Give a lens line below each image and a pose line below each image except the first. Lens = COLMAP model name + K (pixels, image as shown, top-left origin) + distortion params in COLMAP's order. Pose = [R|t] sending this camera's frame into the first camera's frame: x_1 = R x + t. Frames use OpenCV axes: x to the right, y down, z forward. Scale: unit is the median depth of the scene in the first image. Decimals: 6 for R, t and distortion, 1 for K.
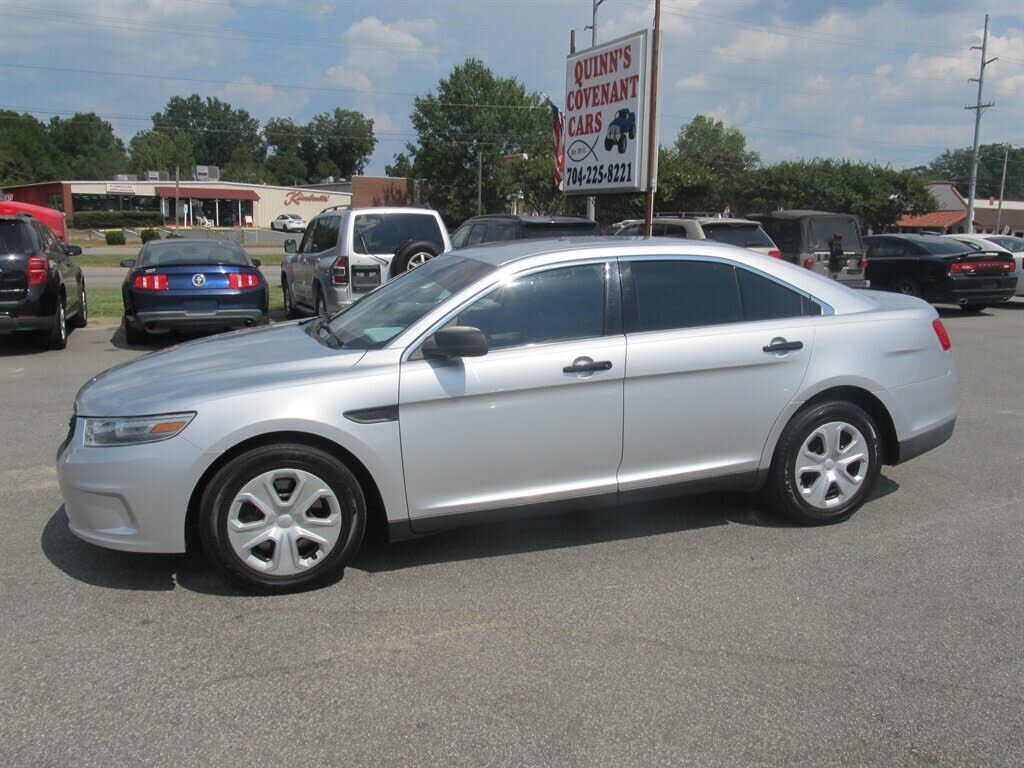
lens RADIAL K [[853.8, 0, 504.7], [0, 853.8, 388.7], [0, 0, 1]] dist [-0.045754, 0.000011]
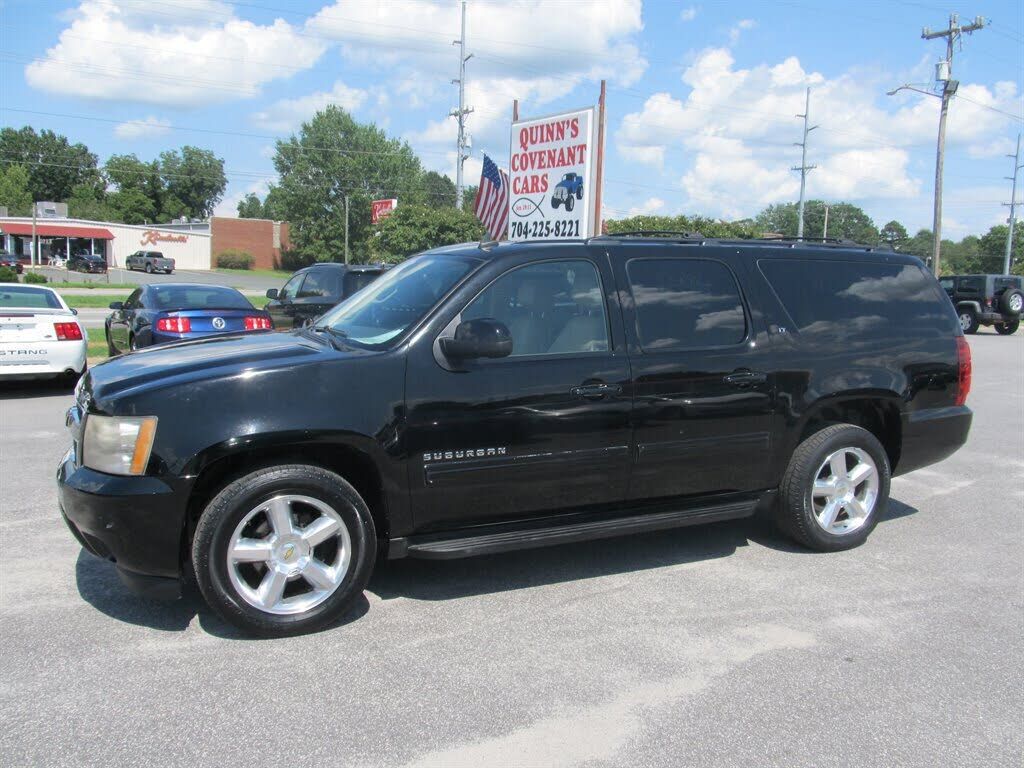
lens RADIAL K [[860.0, 0, 513.7], [0, 860.0, 392.9], [0, 0, 1]] dist [-0.050475, 0.019982]
pose [[0.981116, -0.011951, 0.193053, -0.145792], [0.020885, 0.998800, -0.044305, 0.012156], [-0.192292, 0.047500, 0.980187, -0.085809]]
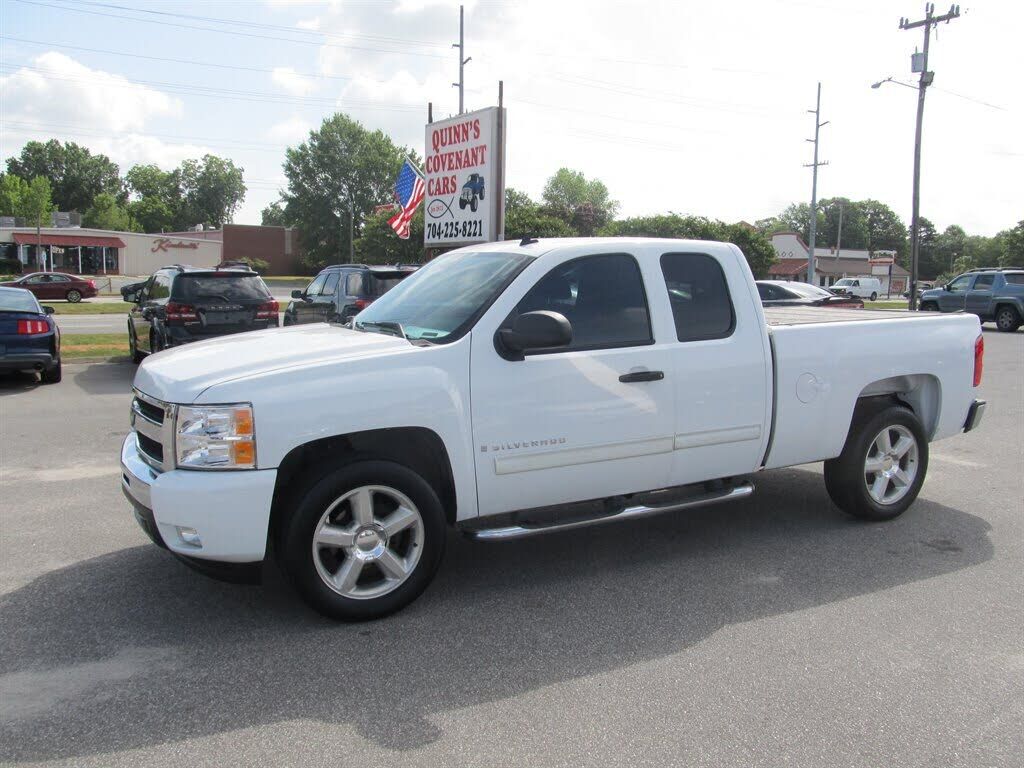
lens RADIAL K [[860.0, 0, 513.7], [0, 860.0, 392.9], [0, 0, 1]] dist [-0.050475, 0.019982]
pose [[0.988256, -0.019340, 0.151581, 0.010248], [0.026906, 0.998484, -0.048021, 0.021020], [-0.150422, 0.051535, 0.987278, -0.123411]]
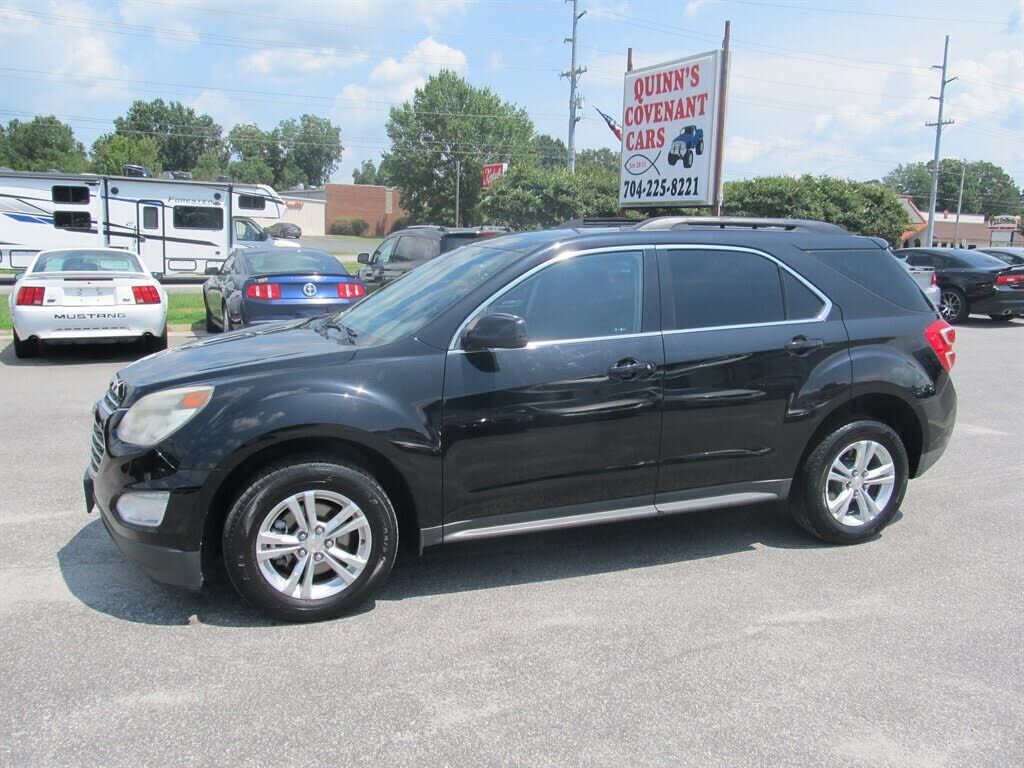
lens RADIAL K [[858.8, 0, 507.3], [0, 858.8, 385.1], [0, 0, 1]] dist [-0.054078, 0.011825]
pose [[0.998268, -0.001209, 0.058826, -0.132118], [0.002093, 0.999886, -0.014979, 0.002645], [-0.058801, 0.015076, 0.998156, -0.020552]]
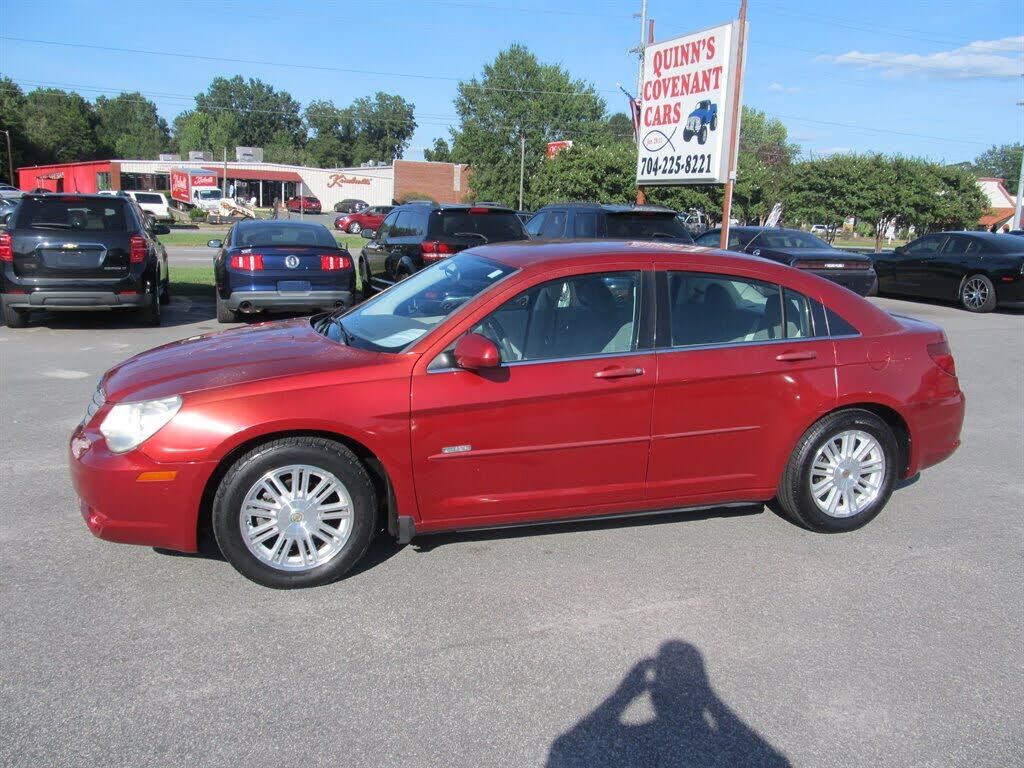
lens RADIAL K [[853.8, 0, 504.7], [0, 853.8, 388.7], [0, 0, 1]] dist [-0.045754, 0.000011]
pose [[0.999117, 0.027859, -0.031446, -0.050118], [-0.027387, 0.999507, 0.015360, 0.001484], [0.031859, -0.014485, 0.999387, -0.009506]]
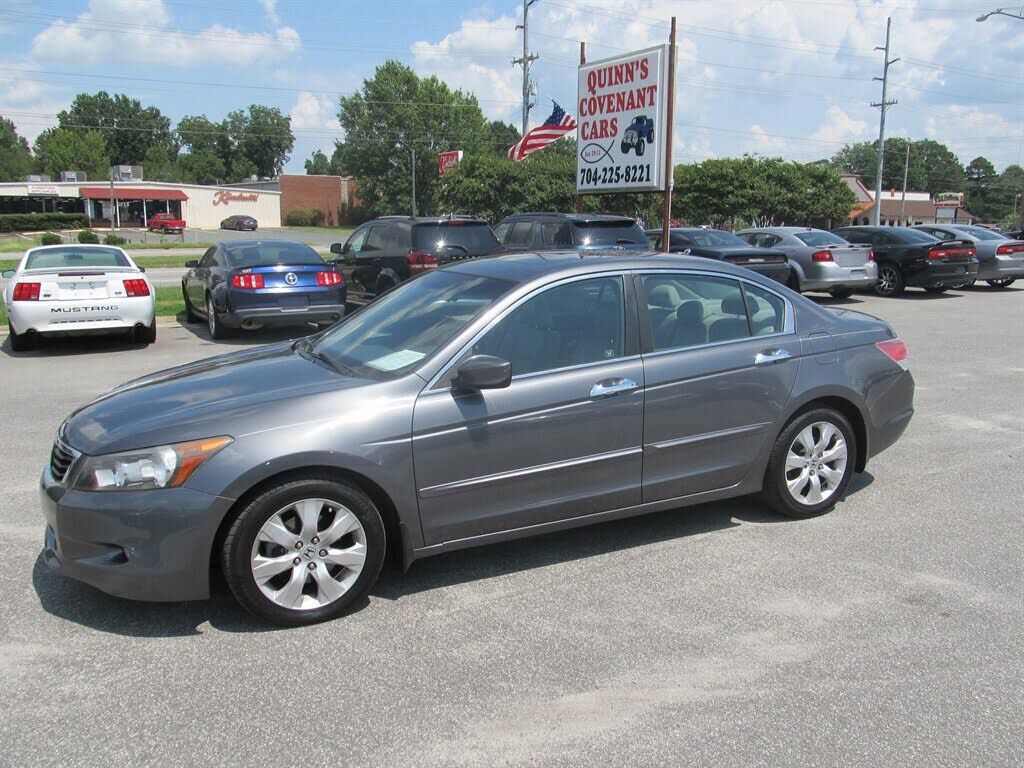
lens RADIAL K [[862.9, 0, 510.5], [0, 862.9, 387.9], [0, 0, 1]] dist [-0.057847, 0.018933]
pose [[0.993490, -0.033682, 0.108826, -0.147248], [0.033505, 0.999433, 0.003453, 0.012844], [-0.108880, 0.000216, 0.994055, -0.079744]]
